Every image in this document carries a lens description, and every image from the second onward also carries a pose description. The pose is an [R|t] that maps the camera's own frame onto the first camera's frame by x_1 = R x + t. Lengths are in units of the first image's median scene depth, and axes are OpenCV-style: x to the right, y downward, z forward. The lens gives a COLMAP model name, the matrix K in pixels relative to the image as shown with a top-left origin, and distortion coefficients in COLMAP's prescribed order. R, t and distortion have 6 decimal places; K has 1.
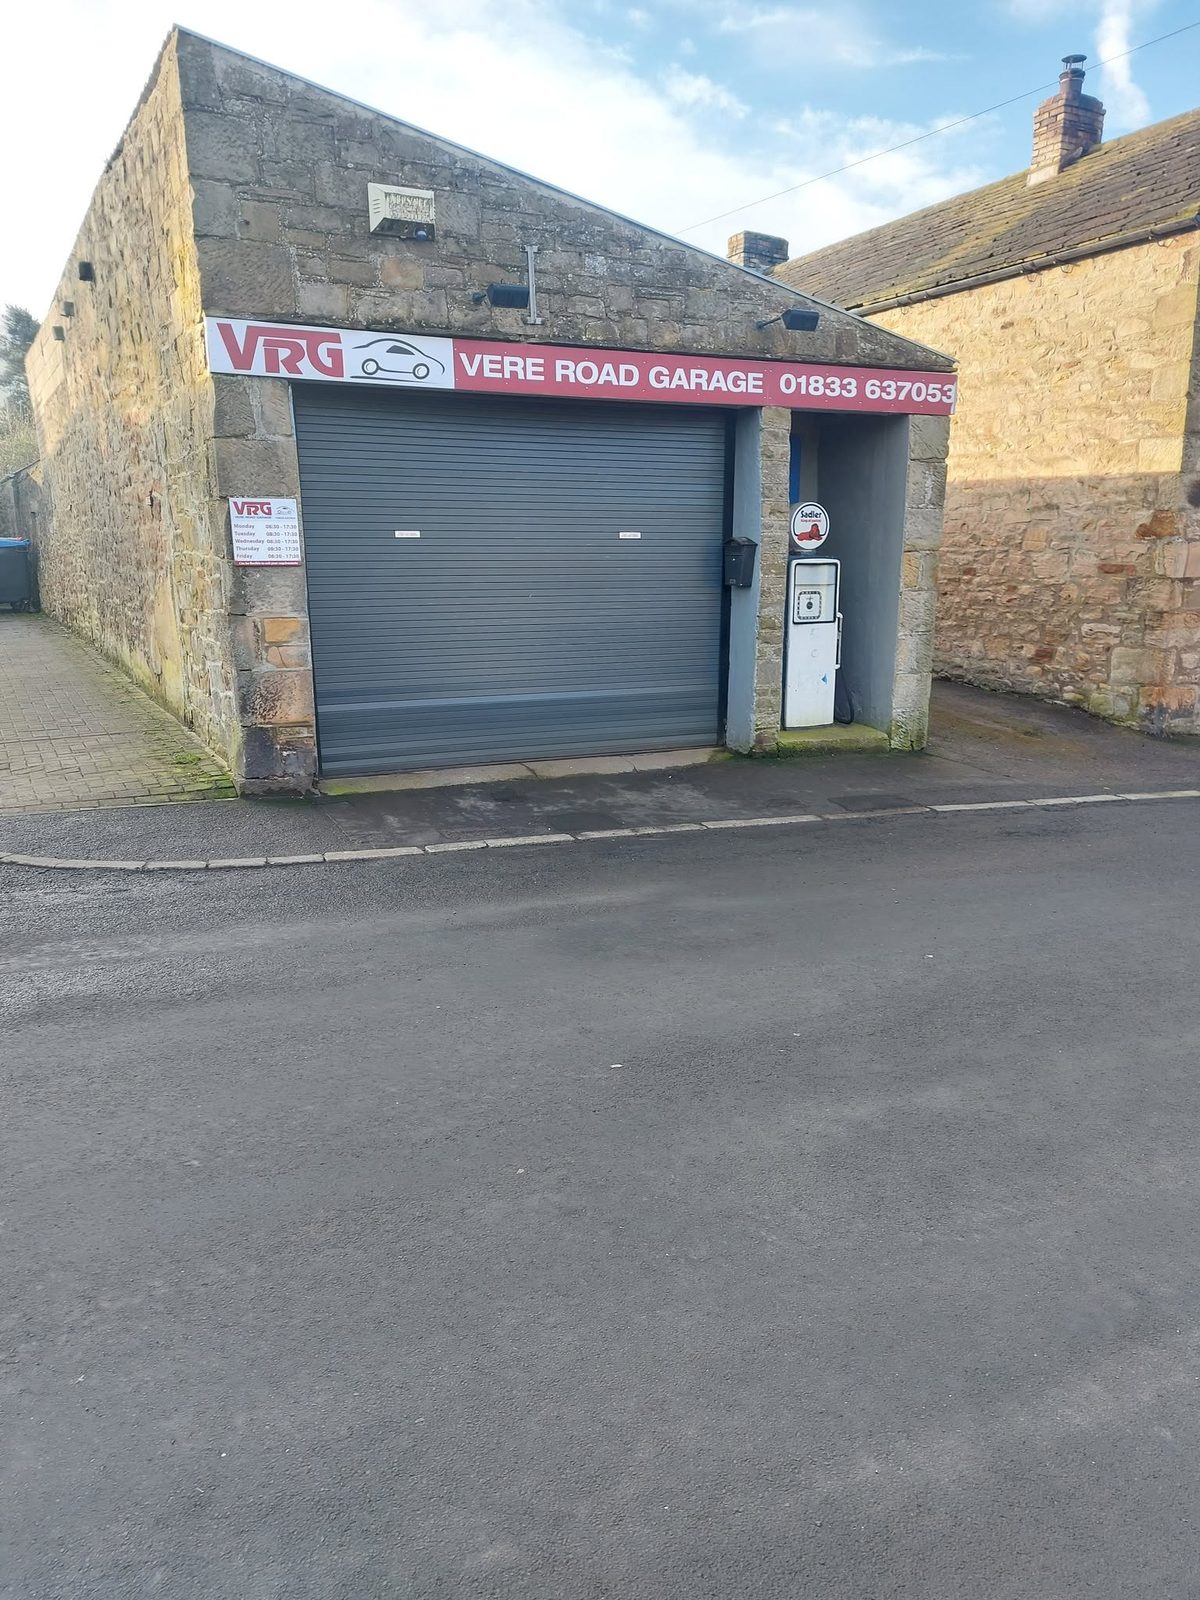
lens RADIAL K [[1158.4, 0, 635.6], [0, 1158.4, 844.8], [0, 0, 1]] dist [0.040595, -0.046371]
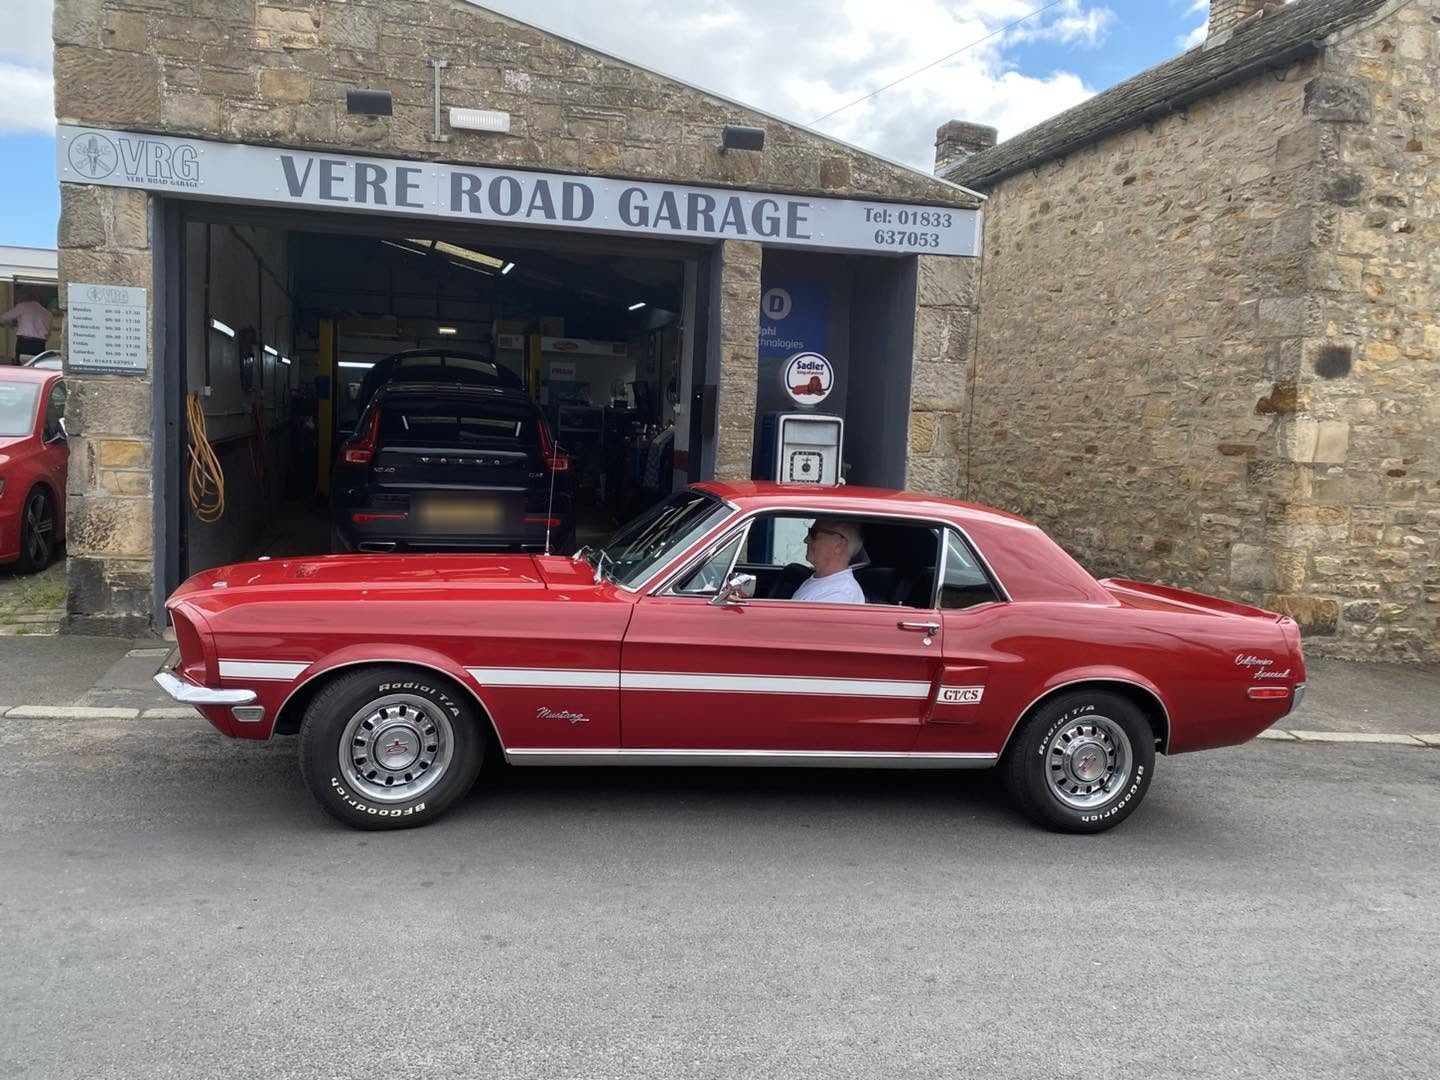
lens RADIAL K [[1102.0, 0, 711.6], [0, 1102.0, 550.4], [0, 0, 1]] dist [0.033047, -0.039079]
pose [[0.975545, 0.065477, -0.209821, 0.291727], [-0.094921, 0.986495, -0.133480, -0.033353], [0.198248, 0.150132, 0.968586, 0.228738]]
